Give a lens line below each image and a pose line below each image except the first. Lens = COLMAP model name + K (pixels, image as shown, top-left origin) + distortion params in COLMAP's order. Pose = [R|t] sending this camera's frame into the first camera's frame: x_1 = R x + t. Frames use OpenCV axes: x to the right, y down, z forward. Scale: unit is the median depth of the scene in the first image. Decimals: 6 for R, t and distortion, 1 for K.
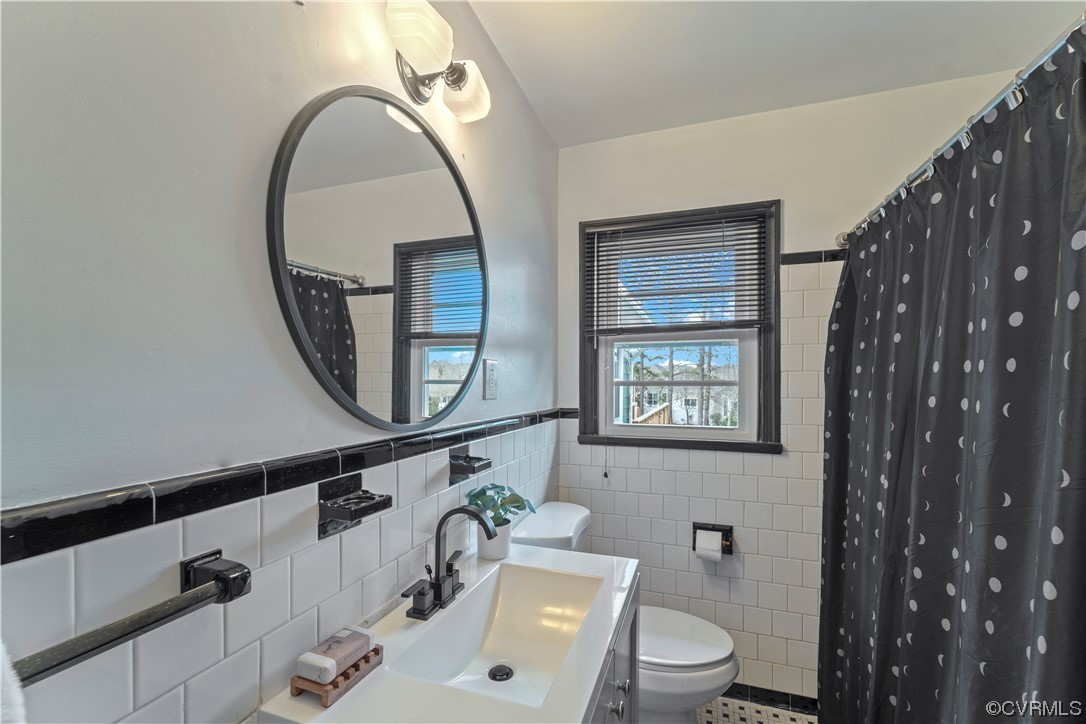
lens RADIAL K [[460.8, 0, 544.7], [0, 460.8, 385.0], [0, 0, 1]] dist [0.008744, 0.000027]
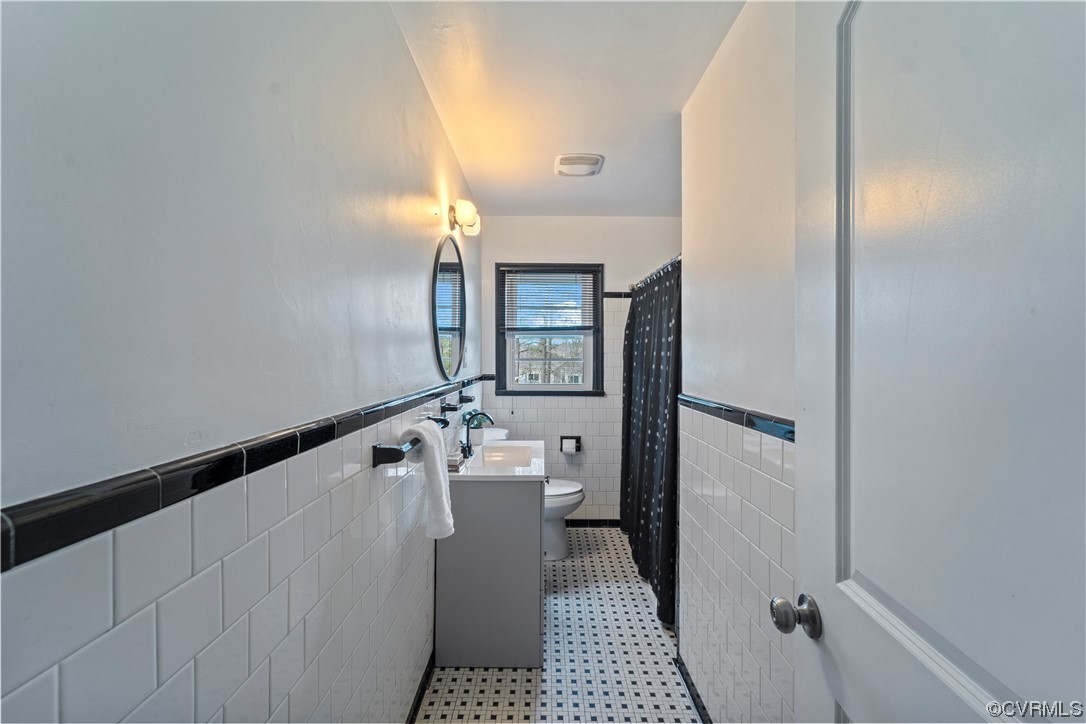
lens RADIAL K [[445.9, 0, 543.9], [0, 445.9, 359.5], [0, 0, 1]] dist [0.001697, -0.000134]
pose [[0.945352, 0.002192, 0.326044, -0.322804], [-0.001004, 0.999992, -0.003810, 0.003478], [-0.326050, 0.003275, 0.945347, -0.658869]]
